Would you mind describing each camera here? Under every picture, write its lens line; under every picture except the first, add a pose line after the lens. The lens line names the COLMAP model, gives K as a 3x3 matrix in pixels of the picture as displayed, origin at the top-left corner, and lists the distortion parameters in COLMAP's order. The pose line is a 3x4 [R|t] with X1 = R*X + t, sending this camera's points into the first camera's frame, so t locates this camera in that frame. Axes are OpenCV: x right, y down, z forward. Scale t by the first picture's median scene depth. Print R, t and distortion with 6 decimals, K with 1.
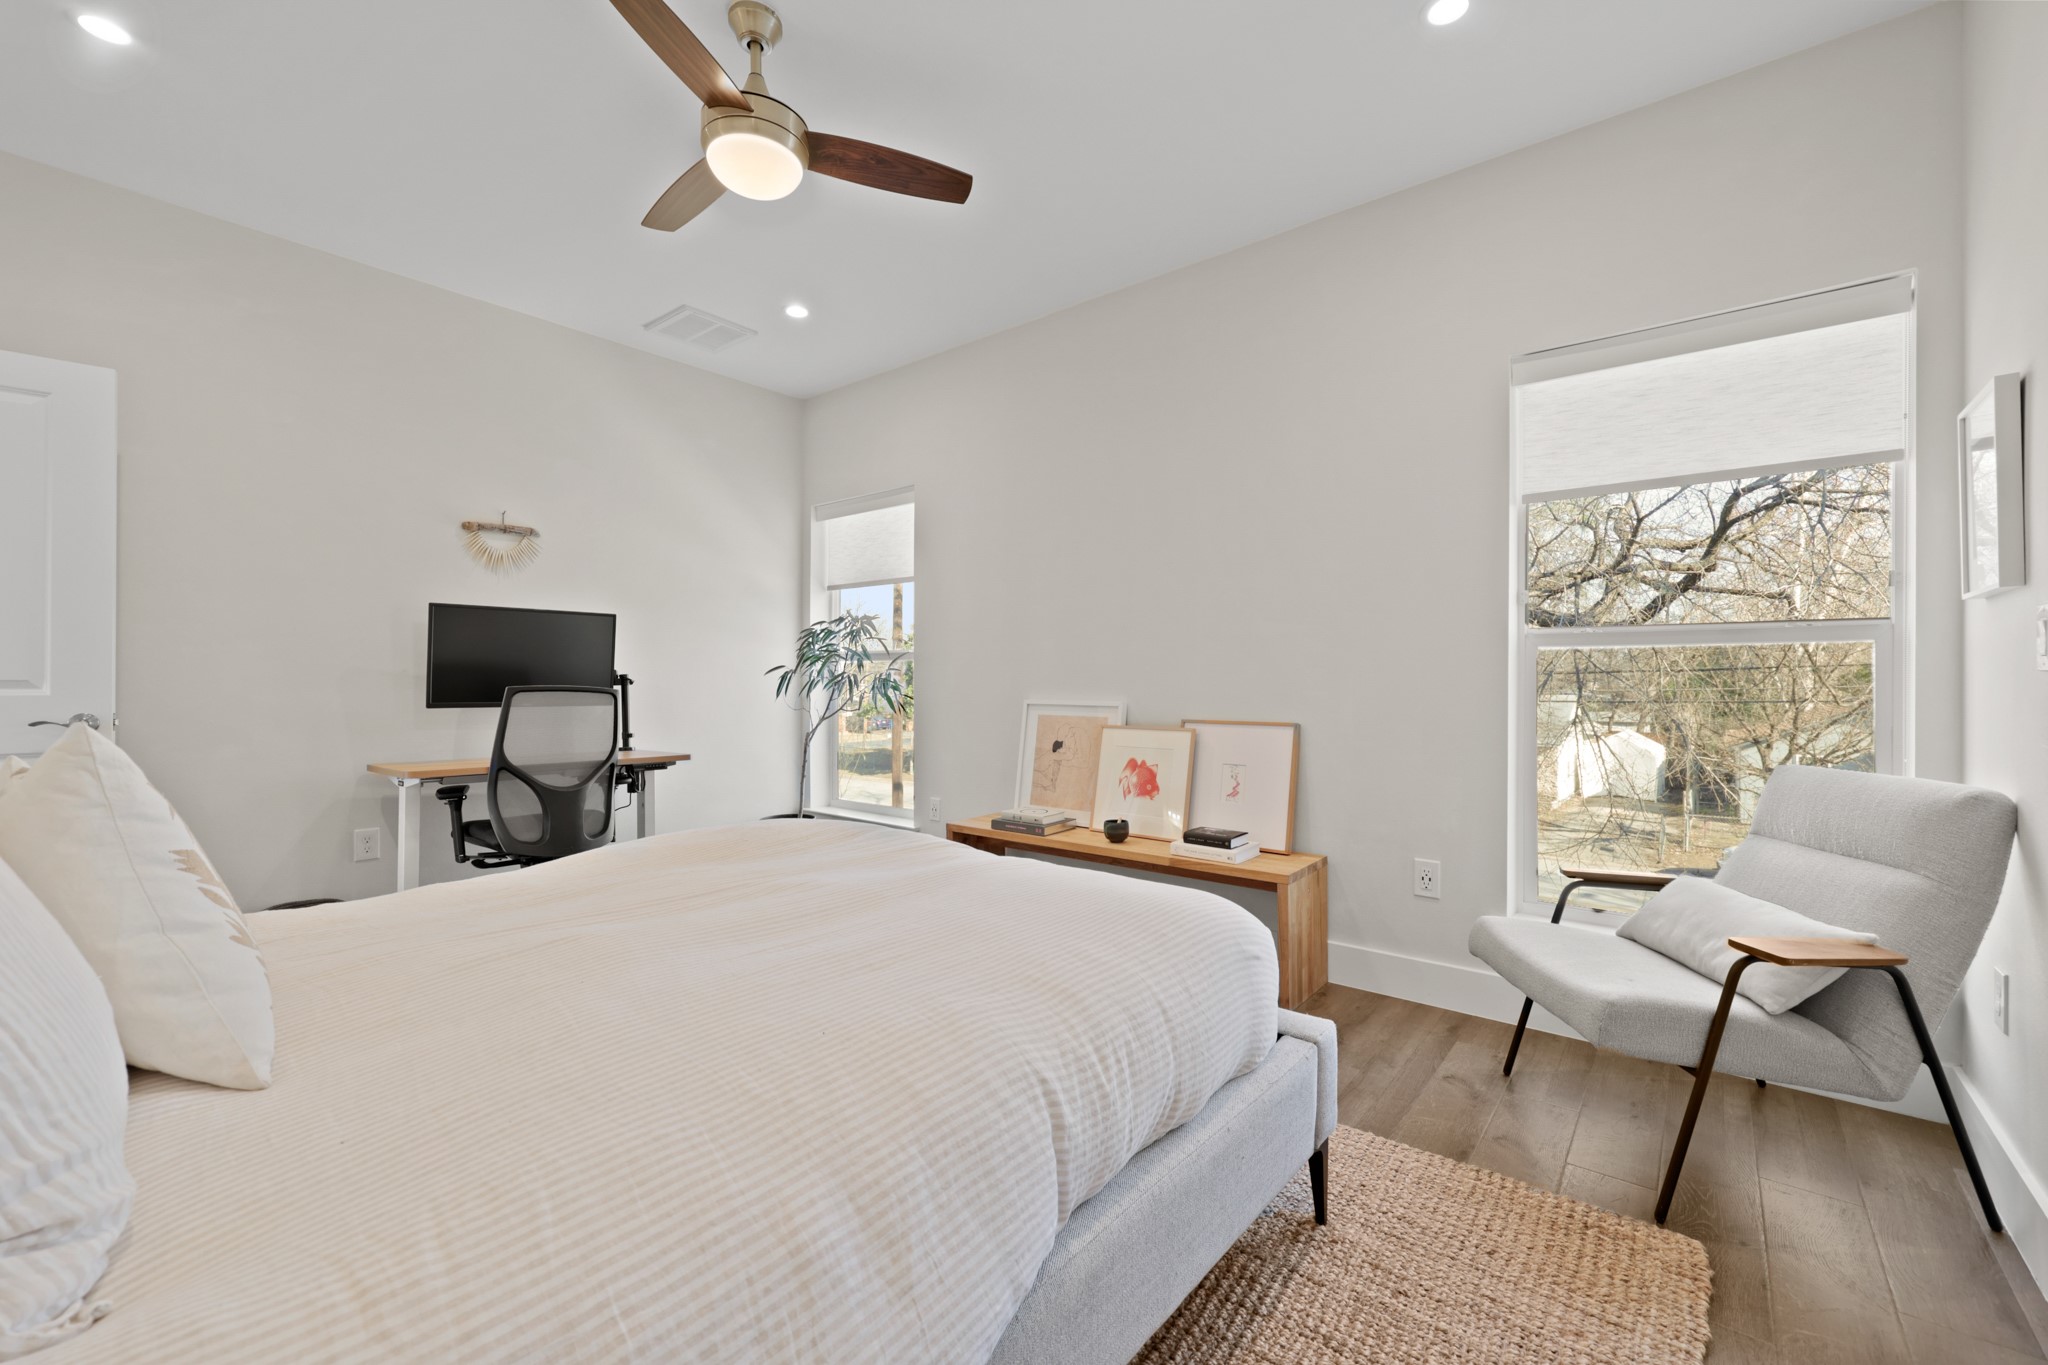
lens RADIAL K [[828.6, 0, 1024.0], [0, 828.6, 682.5], [0, 0, 1]] dist [0.000115, -0.000040]
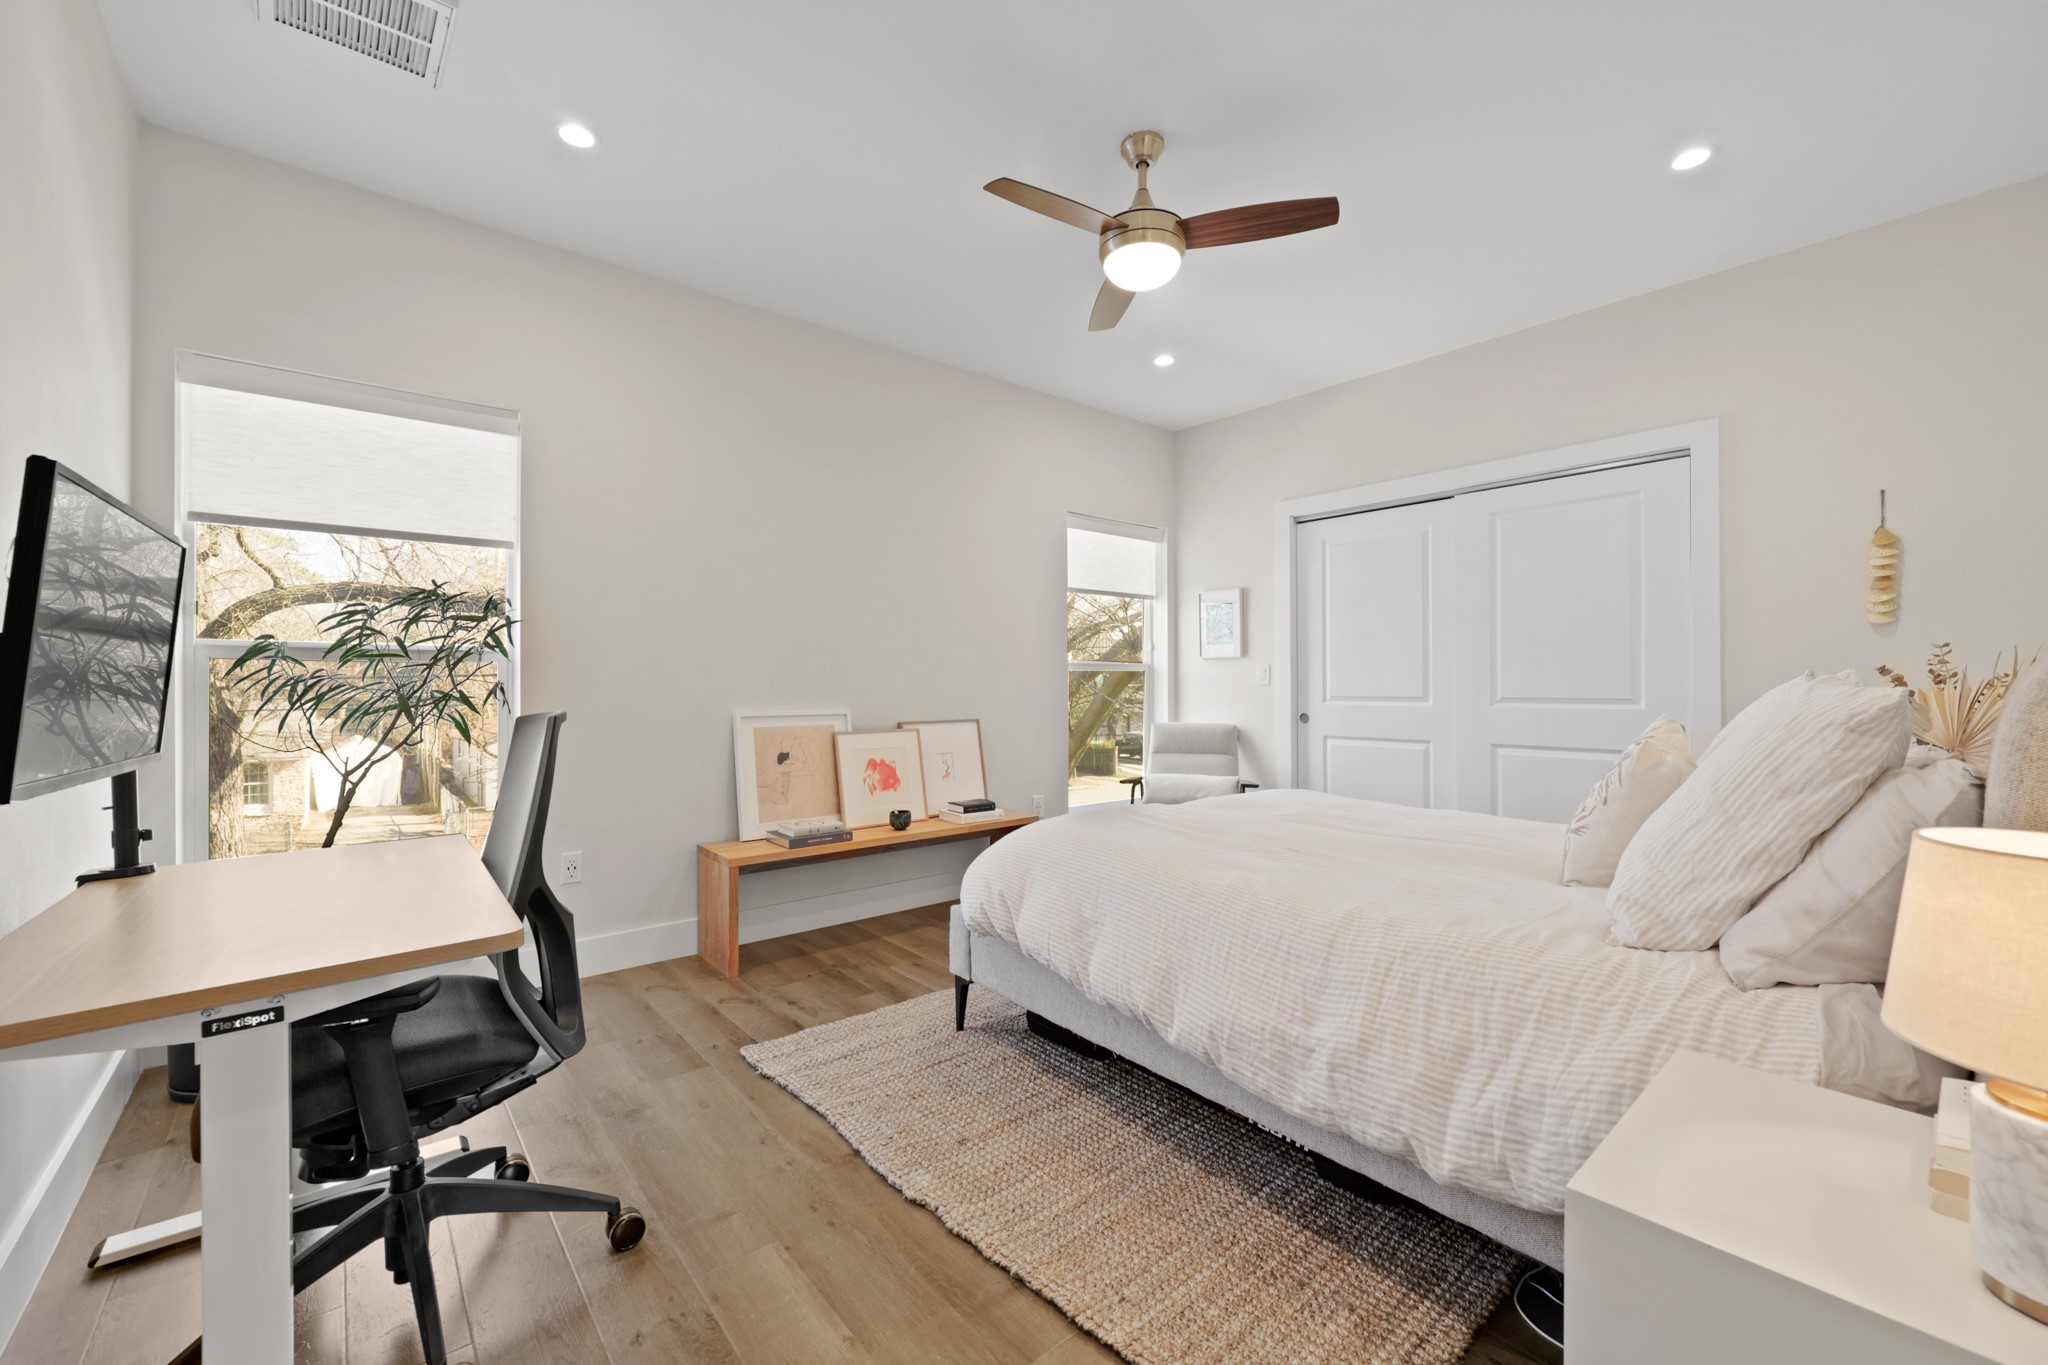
lens RADIAL K [[828.6, 0, 1024.0], [0, 828.6, 682.5], [0, 0, 1]] dist [0.000115, -0.000040]
pose [[0.185191, -0.002334, 0.982700, -0.955222], [0.003310, 0.999993, 0.001751, -0.014470], [-0.982697, 0.002928, 0.185198, 0.590122]]
